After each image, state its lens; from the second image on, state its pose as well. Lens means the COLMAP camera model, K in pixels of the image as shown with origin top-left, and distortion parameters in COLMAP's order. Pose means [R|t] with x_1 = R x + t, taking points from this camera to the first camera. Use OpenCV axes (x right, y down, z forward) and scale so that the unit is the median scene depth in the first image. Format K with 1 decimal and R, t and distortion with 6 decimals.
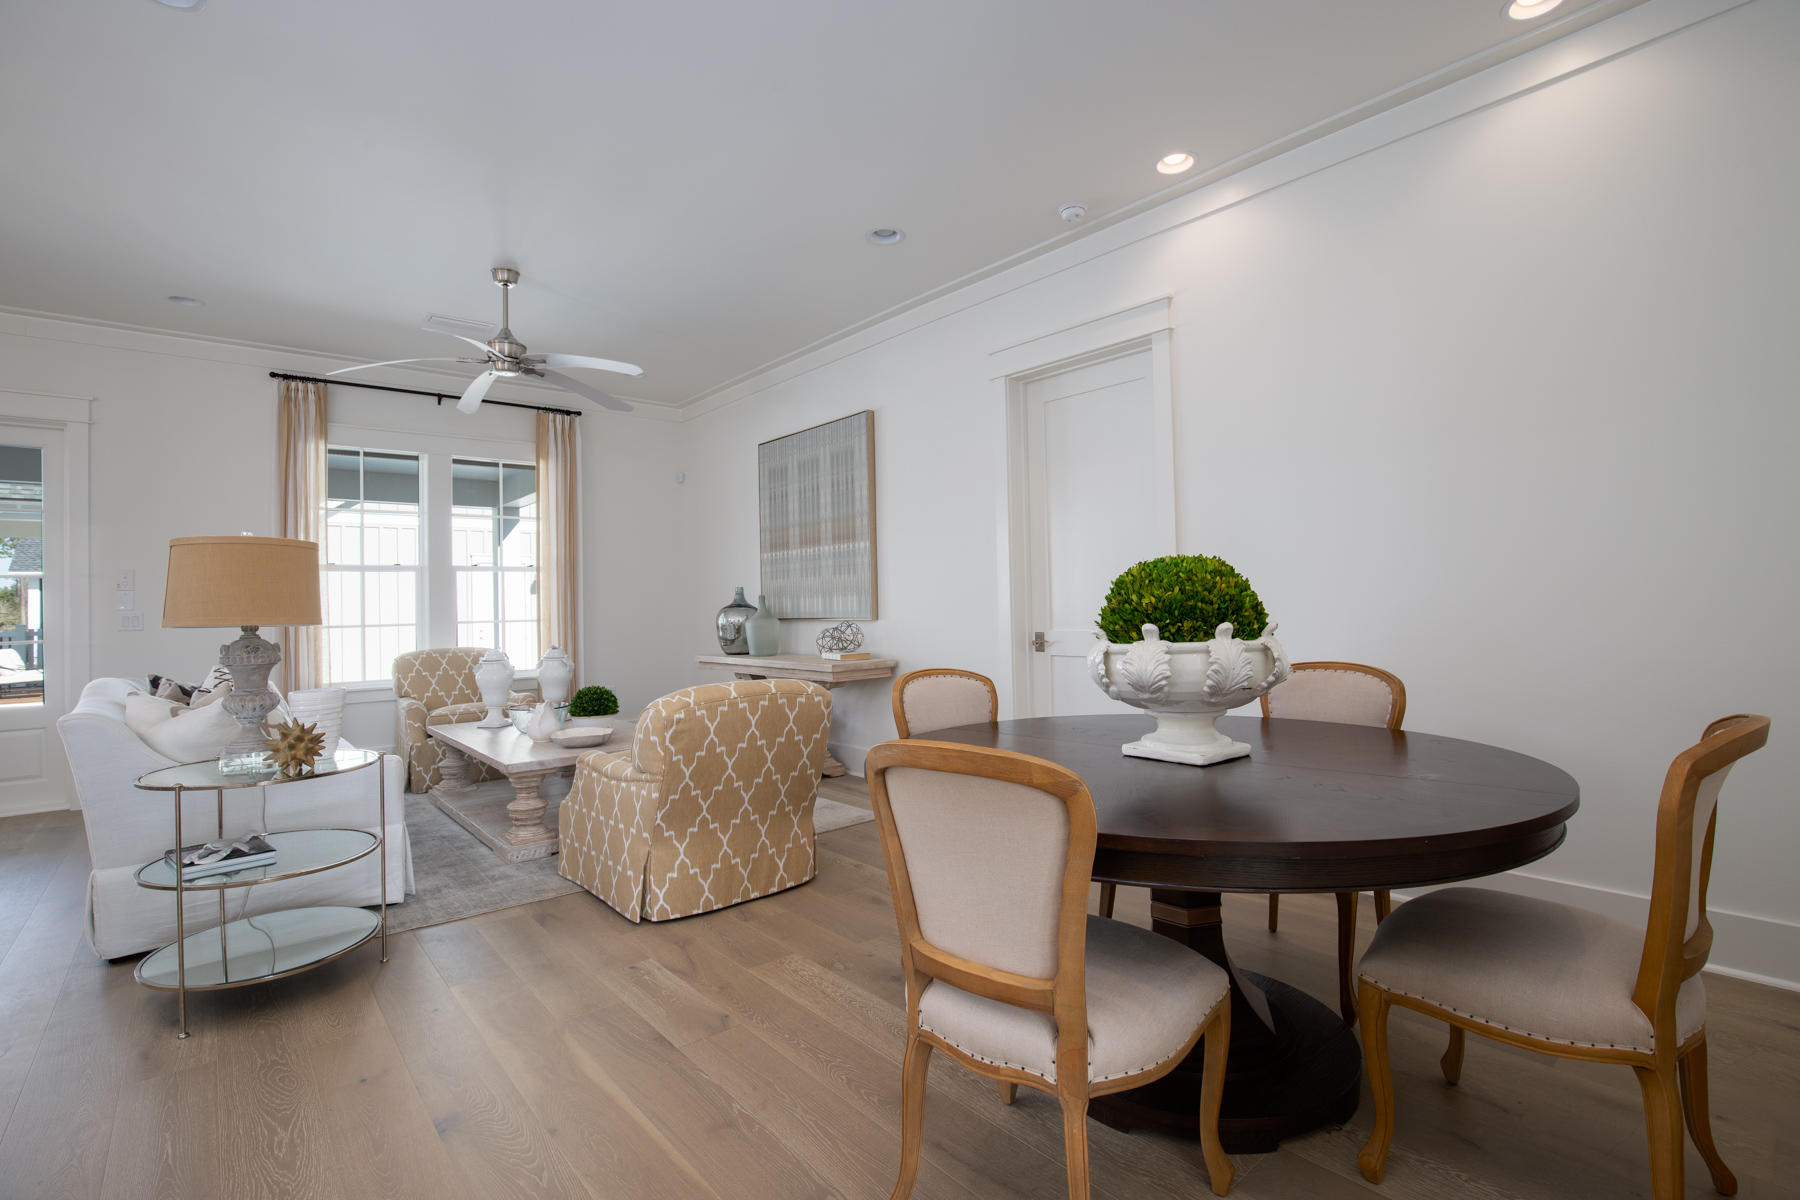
lens RADIAL K [[876.3, 0, 896.9], [0, 876.3, 601.1], [0, 0, 1]] dist [-0.022707, 0.000142]
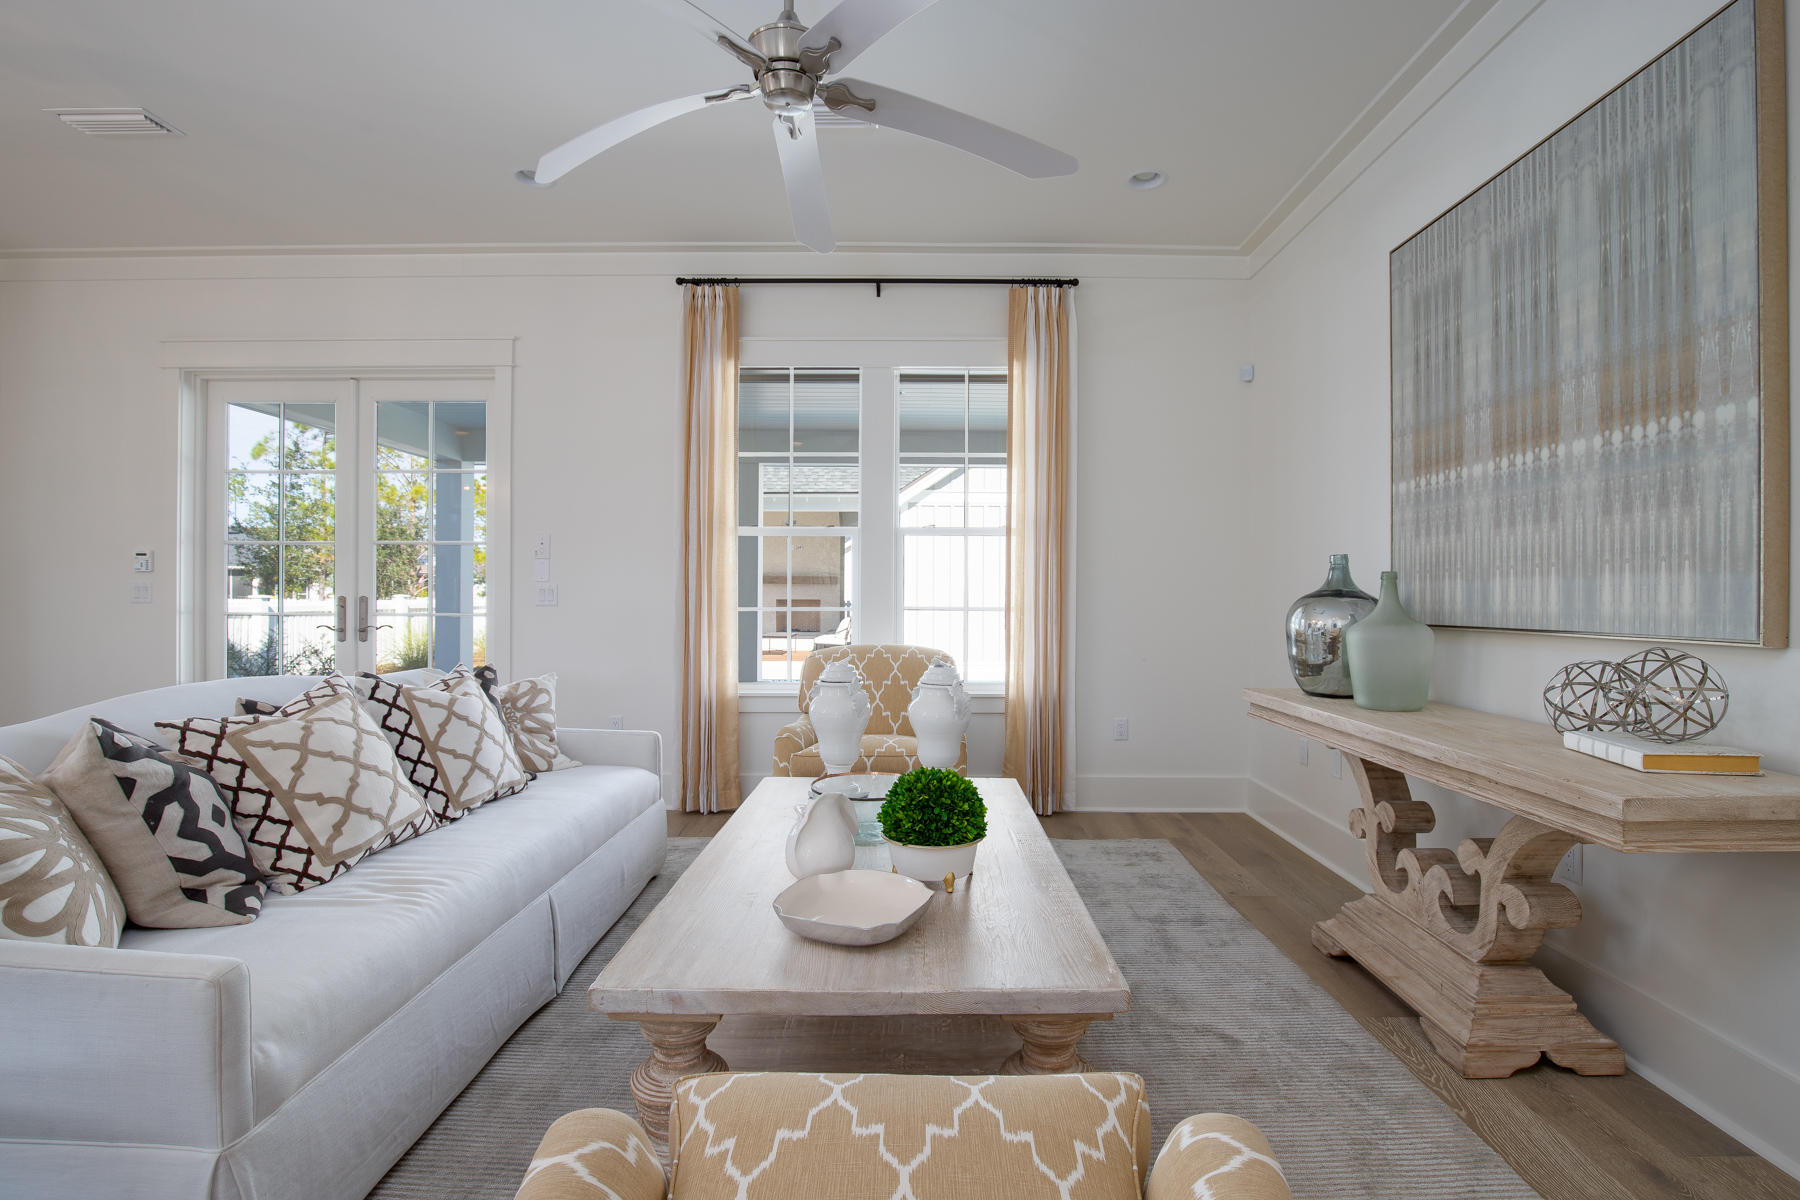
lens RADIAL K [[876.3, 0, 897.6], [0, 876.3, 596.2], [0, 0, 1]] dist [-0.022707, 0.000142]
pose [[0.767554, 0.024580, -0.640513, -0.062748], [-0.017772, 0.999696, 0.017067, 0.002907], [0.640738, -0.001717, 0.767758, 0.502076]]
